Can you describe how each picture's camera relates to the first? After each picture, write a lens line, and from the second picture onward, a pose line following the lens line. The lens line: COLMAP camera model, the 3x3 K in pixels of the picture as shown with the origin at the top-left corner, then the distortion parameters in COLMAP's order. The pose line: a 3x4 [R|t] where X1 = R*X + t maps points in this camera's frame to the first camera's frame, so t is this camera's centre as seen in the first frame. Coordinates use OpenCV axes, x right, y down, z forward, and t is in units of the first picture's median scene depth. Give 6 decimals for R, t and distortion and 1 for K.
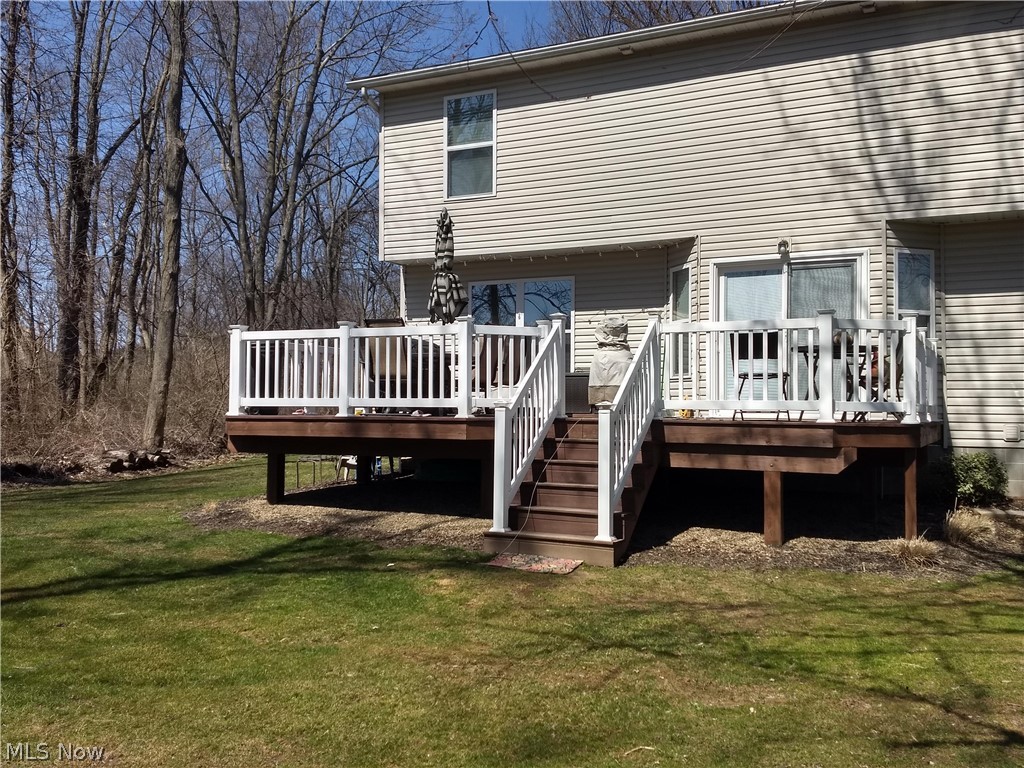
lens RADIAL K [[906.8, 0, 512.0], [0, 906.8, 384.0], [0, 0, 1]] dist [0.212704, -0.391210]
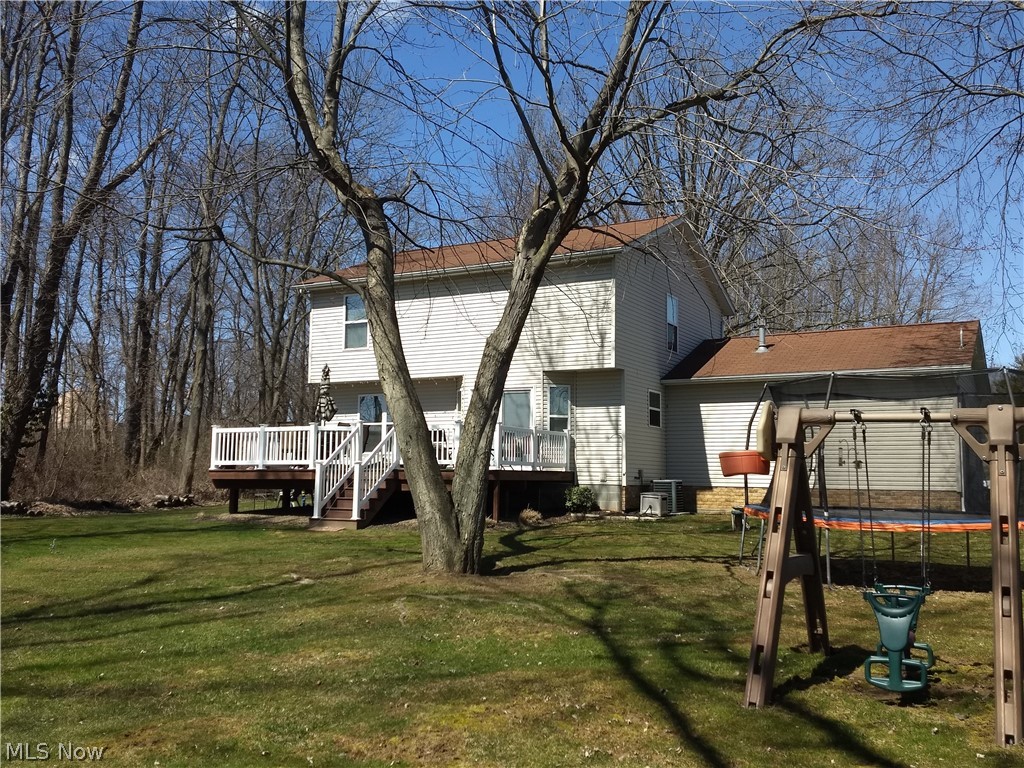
lens RADIAL K [[906.8, 0, 512.0], [0, 906.8, 384.0], [0, 0, 1]] dist [0.212704, -0.391210]
pose [[0.998452, -0.004605, -0.055434, 0.437521], [0.000501, 0.997271, -0.073826, -0.002754], [0.055623, 0.073684, 0.995729, -0.937045]]
